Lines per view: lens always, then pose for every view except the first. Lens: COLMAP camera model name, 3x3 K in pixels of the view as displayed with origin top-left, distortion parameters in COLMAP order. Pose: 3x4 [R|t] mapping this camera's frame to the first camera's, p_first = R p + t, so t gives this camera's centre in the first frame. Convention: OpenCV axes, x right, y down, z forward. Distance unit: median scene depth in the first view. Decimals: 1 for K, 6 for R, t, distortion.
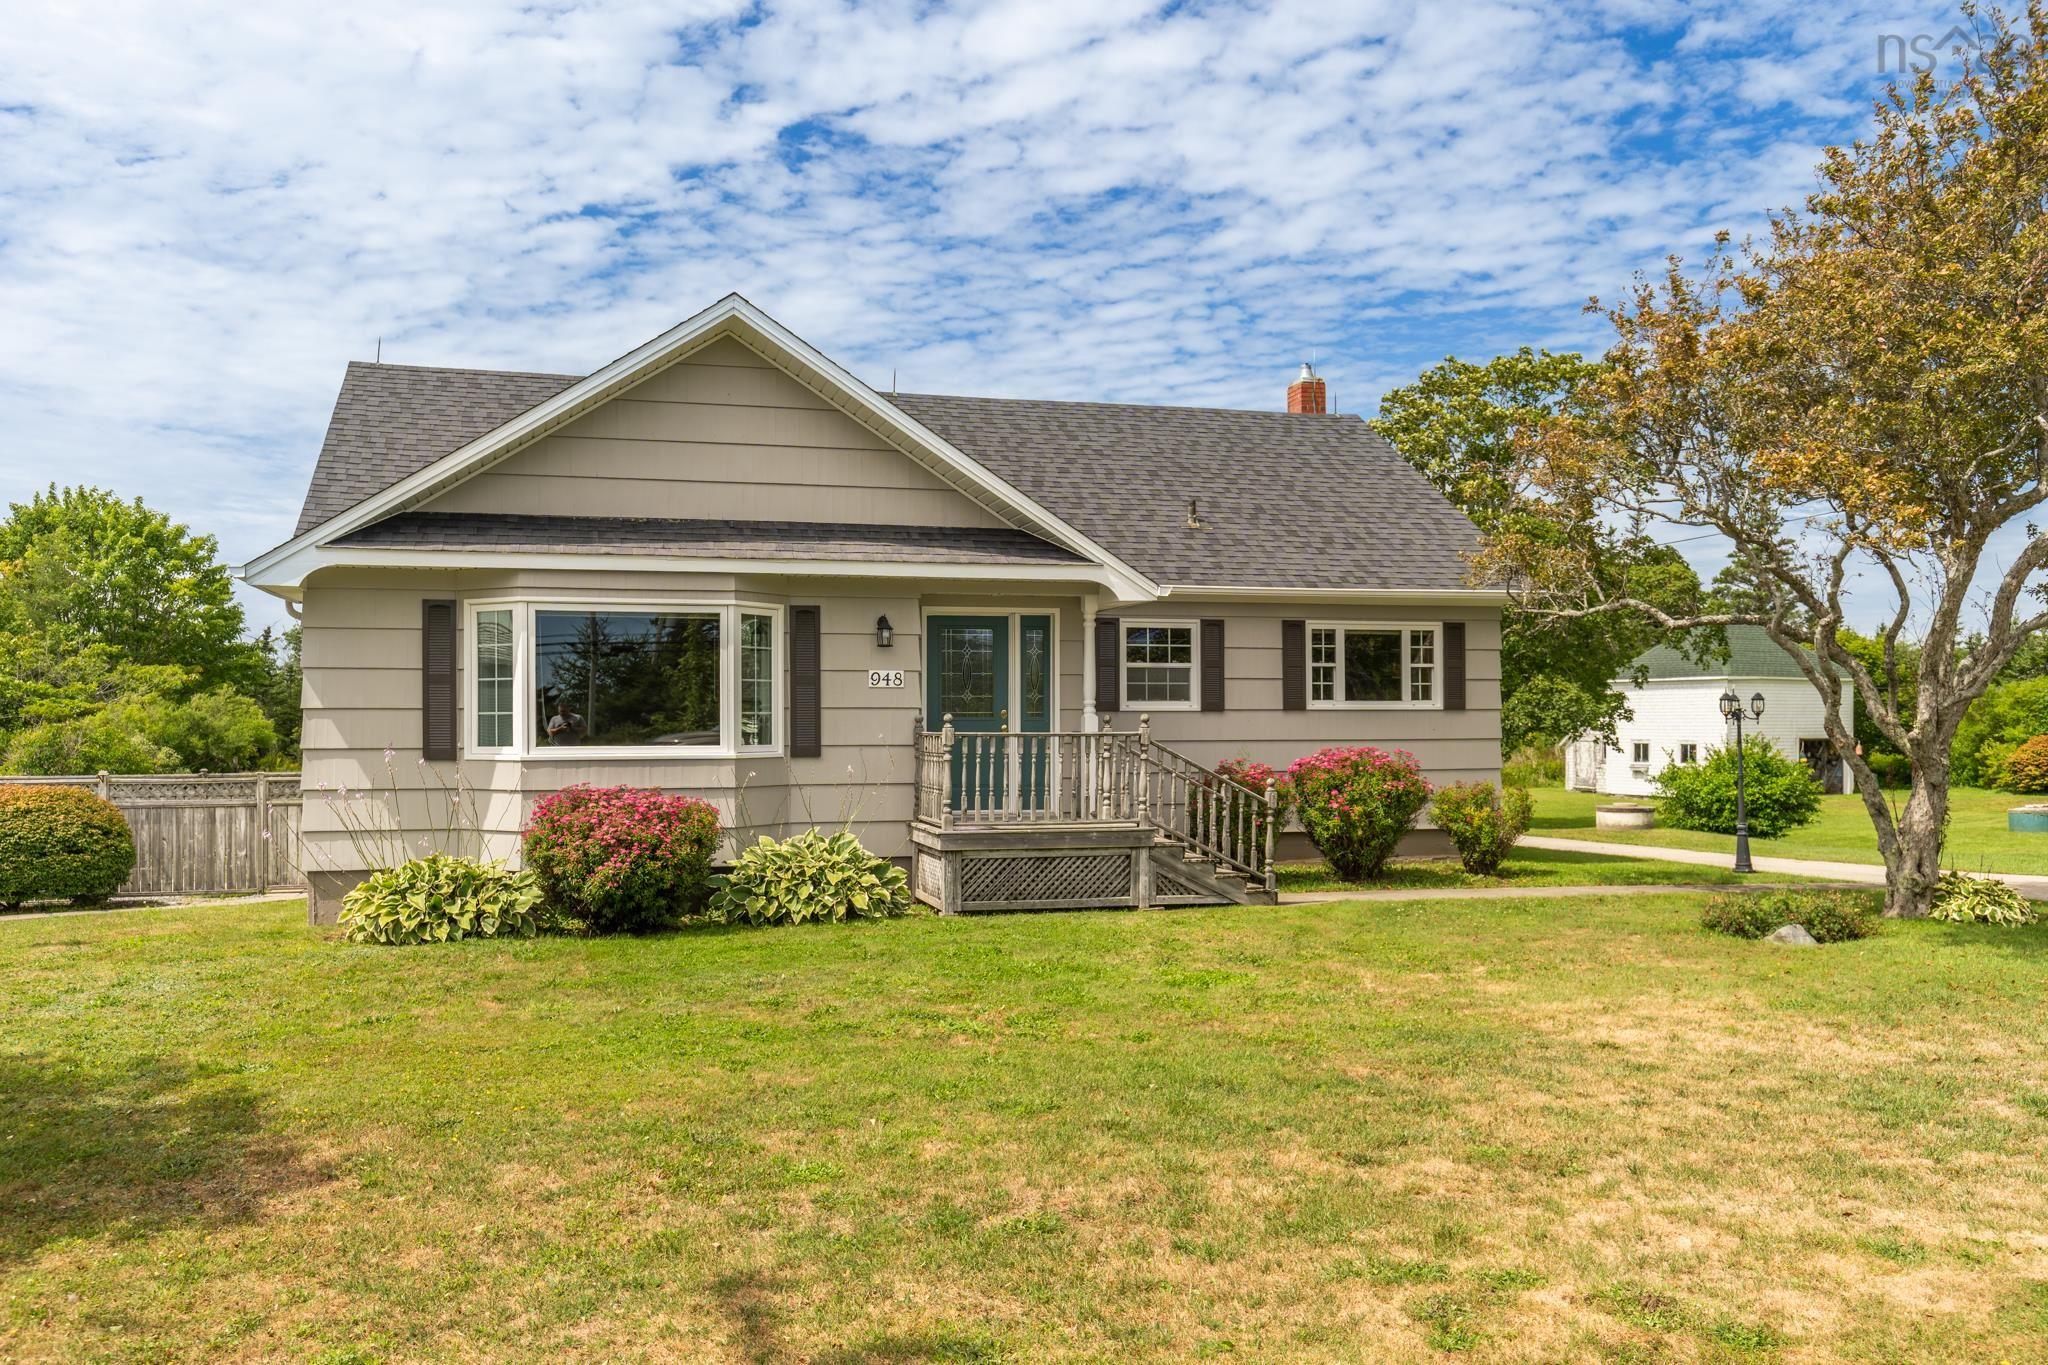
lens RADIAL K [[1618.1, 0, 1021.6], [0, 1618.1, 701.5], [0, 0, 1]] dist [0.011406, 0.001217]
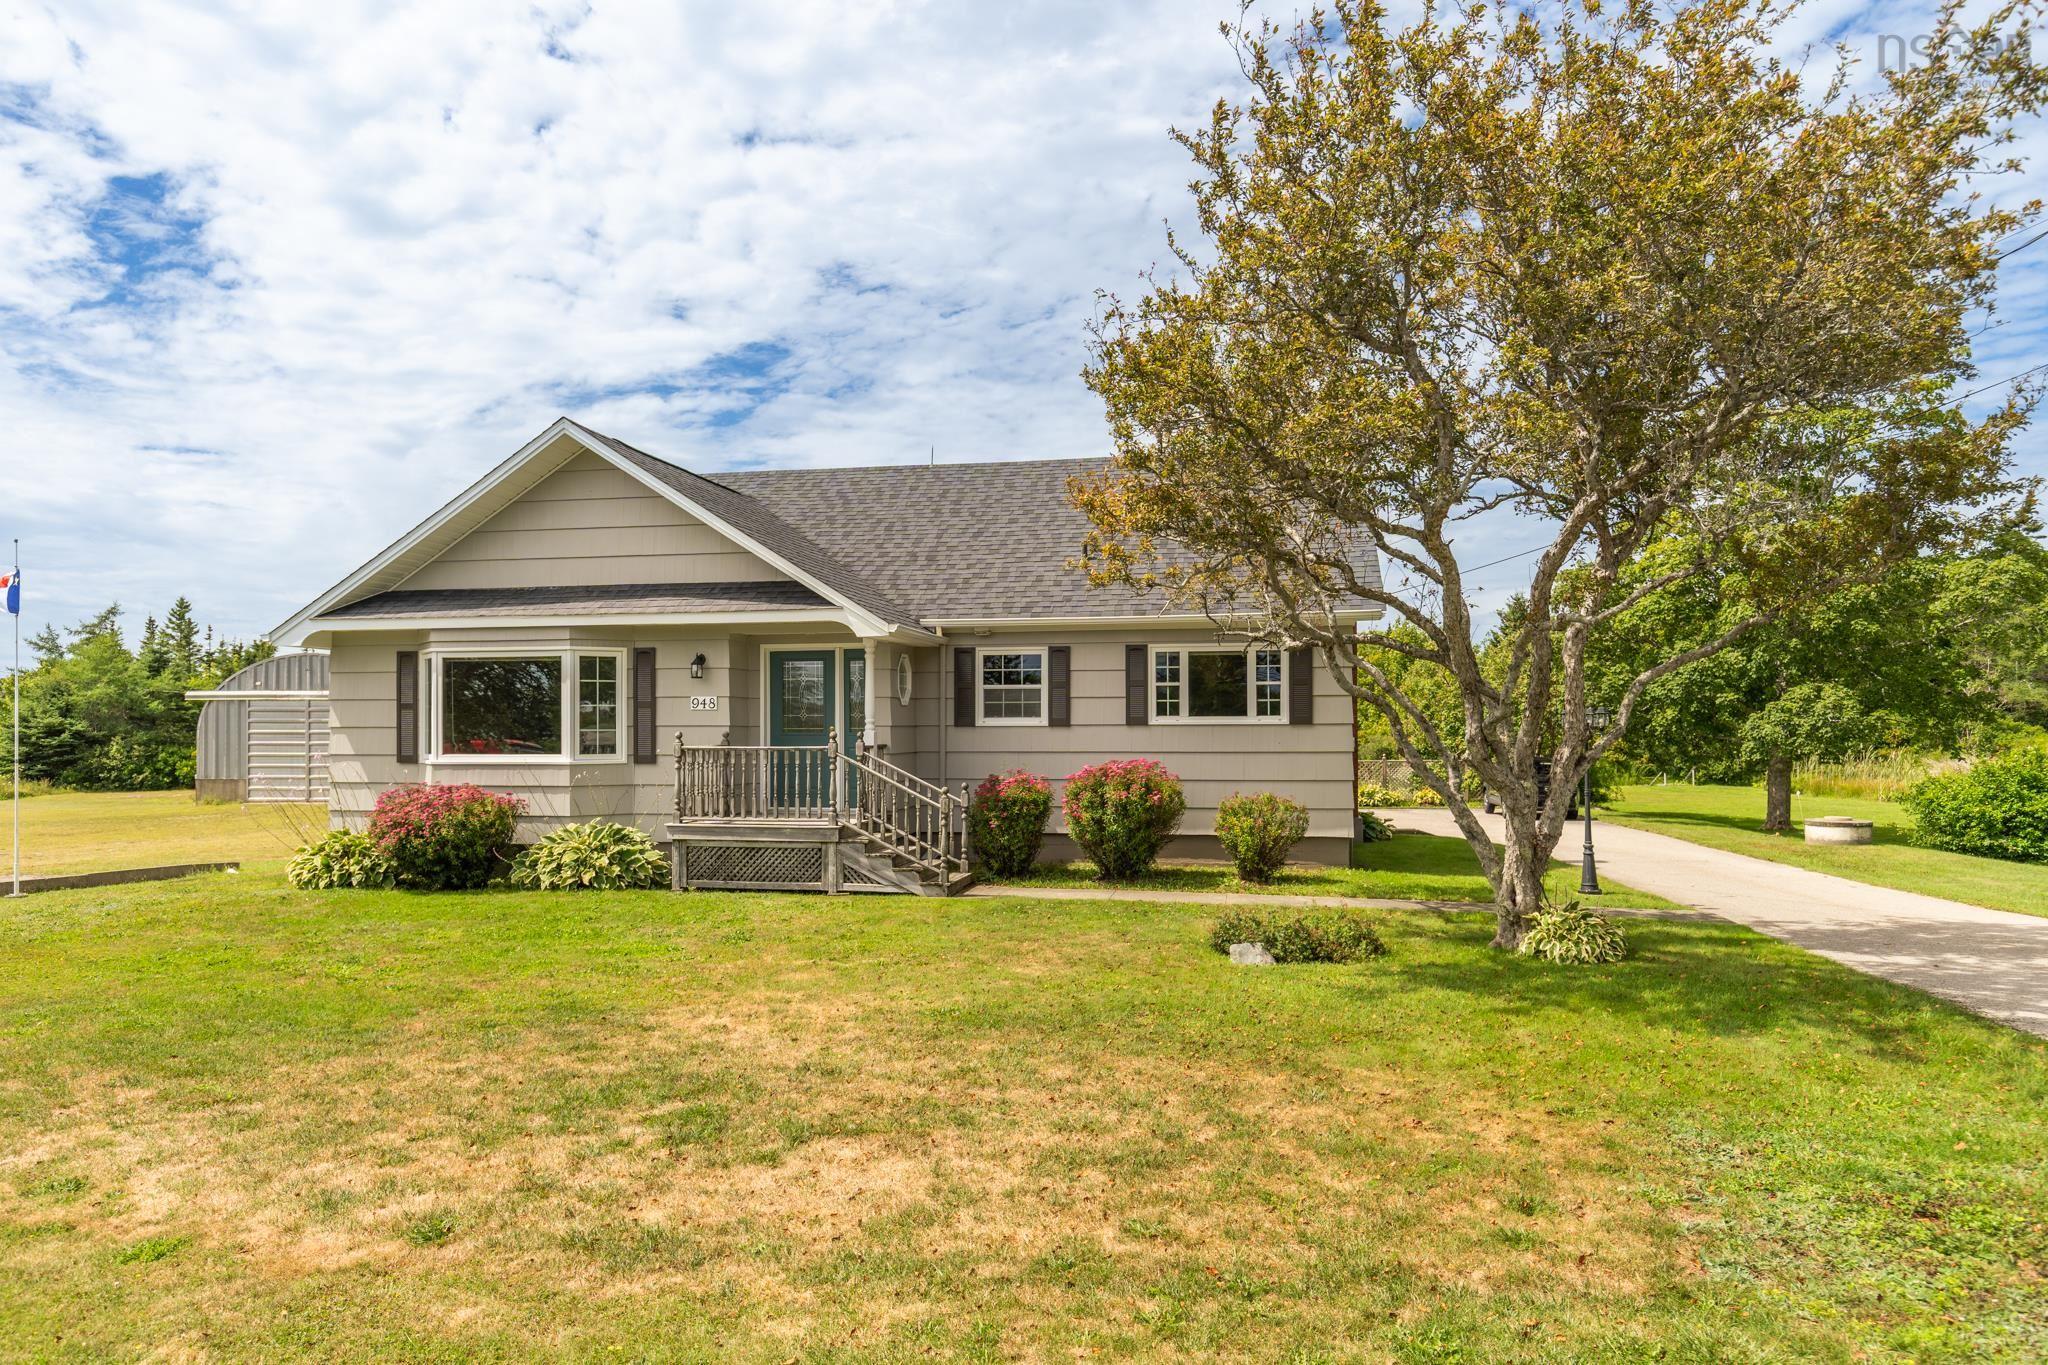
lens RADIAL K [[1363.5, 0, 1024.0], [0, 1363.5, 682.5], [0, 0, 1]] dist [0.003524, -0.000725]
pose [[0.897092, -0.013919, -0.441624, 0.523233], [0.006160, 0.999801, -0.018998, -0.006804], [0.441800, 0.014323, 0.896999, 0.123073]]
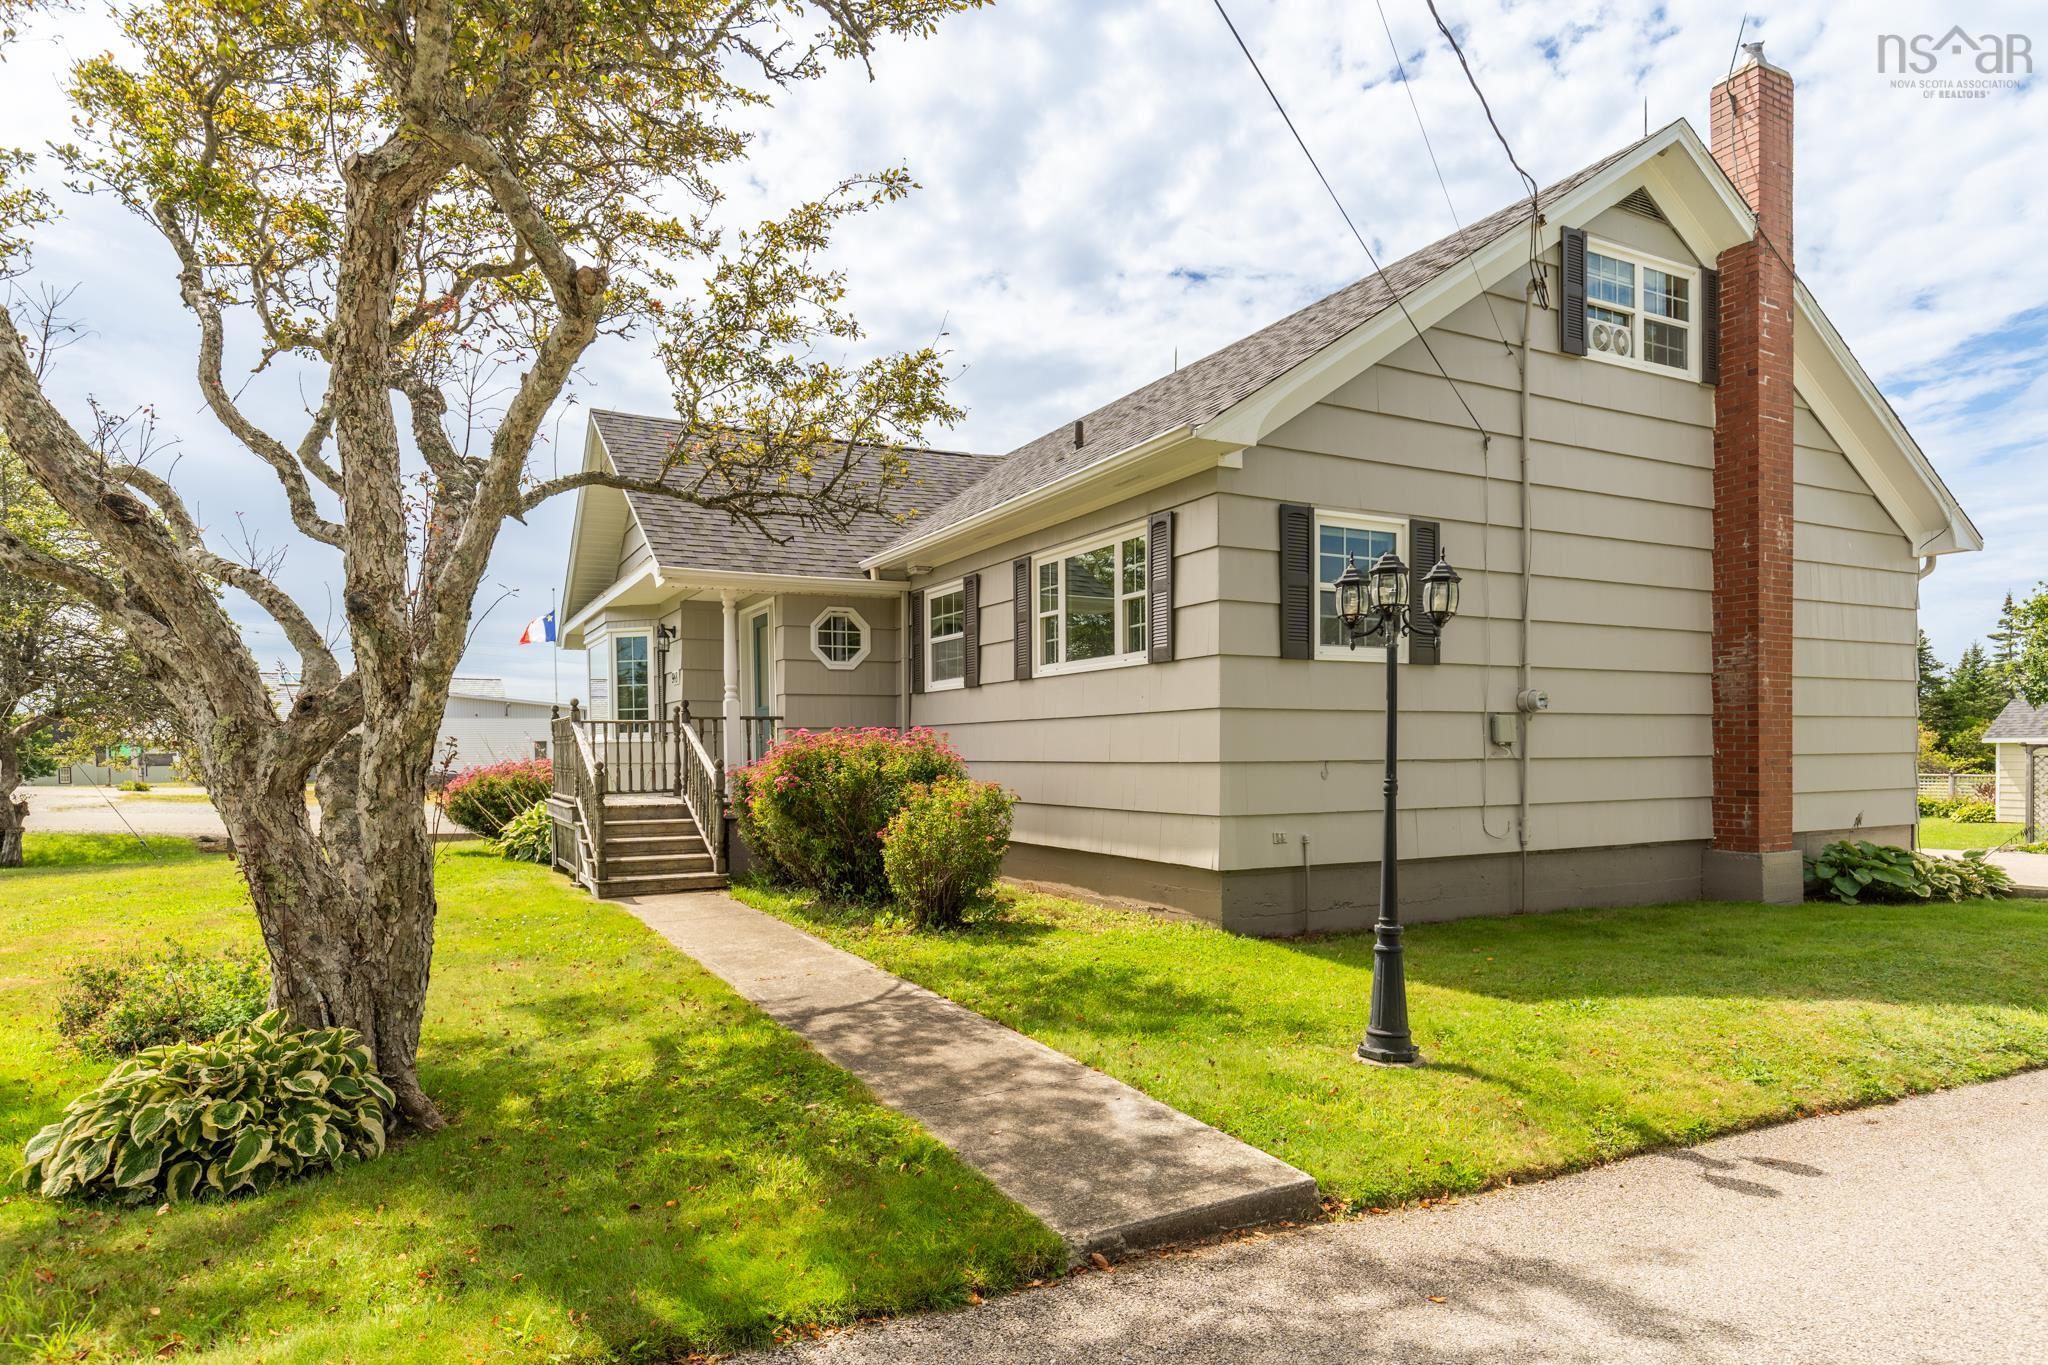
lens RADIAL K [[1197.8, 0, 1022.8], [0, 1197.8, 754.9], [0, 0, 1]] dist [0.000700, -0.001527]
pose [[0.219537, 0.001093, -0.975604, 0.711785], [0.020264, 0.999779, 0.005680, 0.036735], [0.975394, -0.021016, 0.219466, 0.894808]]
